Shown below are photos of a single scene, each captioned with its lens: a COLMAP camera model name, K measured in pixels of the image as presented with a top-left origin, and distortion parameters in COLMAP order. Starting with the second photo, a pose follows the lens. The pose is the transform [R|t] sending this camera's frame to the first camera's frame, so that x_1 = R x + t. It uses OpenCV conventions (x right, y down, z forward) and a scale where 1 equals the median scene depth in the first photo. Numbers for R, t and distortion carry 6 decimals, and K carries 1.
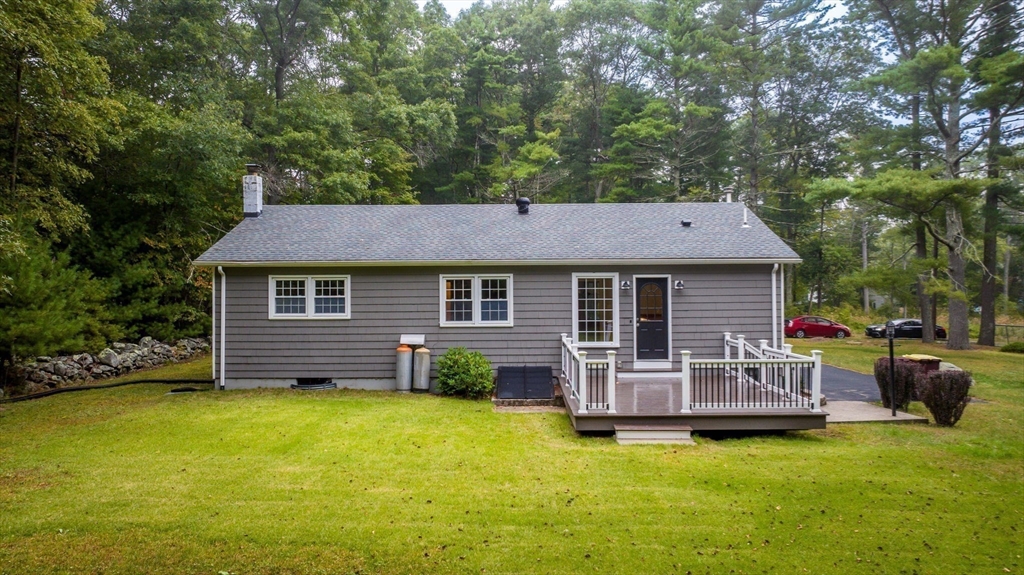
lens RADIAL K [[713.9, 0, 512.0], [0, 713.9, 287.5], [0, 0, 1]] dist [-0.009536, 0.001256]
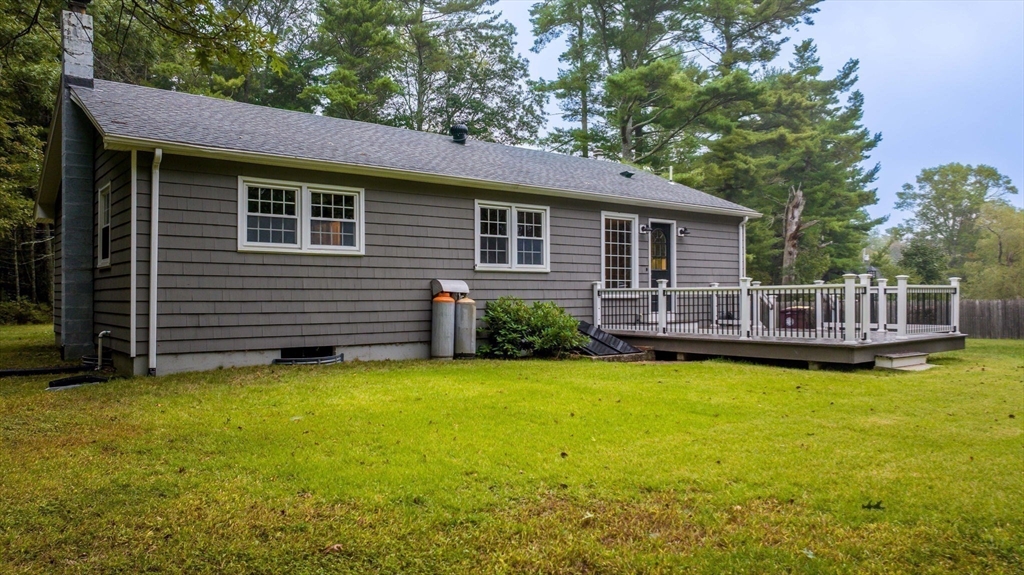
lens RADIAL K [[713.9, 0, 512.0], [0, 713.9, 287.5], [0, 0, 1]] dist [-0.009536, 0.001256]
pose [[0.780839, 0.009569, 0.624659, -0.531548], [-0.005316, 0.999948, -0.008672, 0.078889], [-0.624710, 0.003451, 0.780849, 0.398081]]
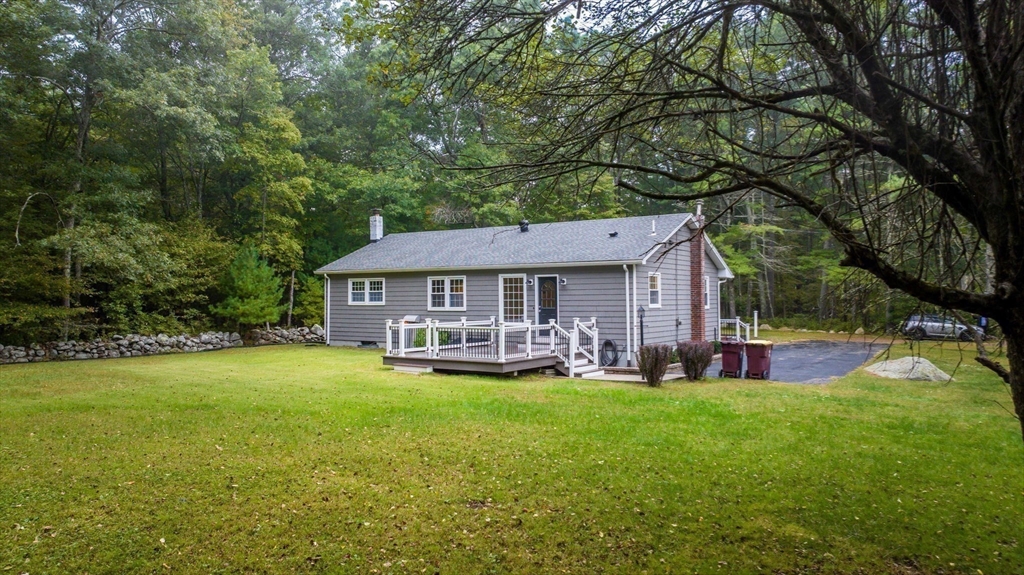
lens RADIAL K [[713.9, 0, 512.0], [0, 713.9, 287.5], [0, 0, 1]] dist [-0.009536, 0.001256]
pose [[0.841131, -0.006636, -0.540791, 0.882745], [0.000773, 0.999938, -0.011069, 0.022315], [0.540831, 0.008892, 0.841084, -0.196171]]
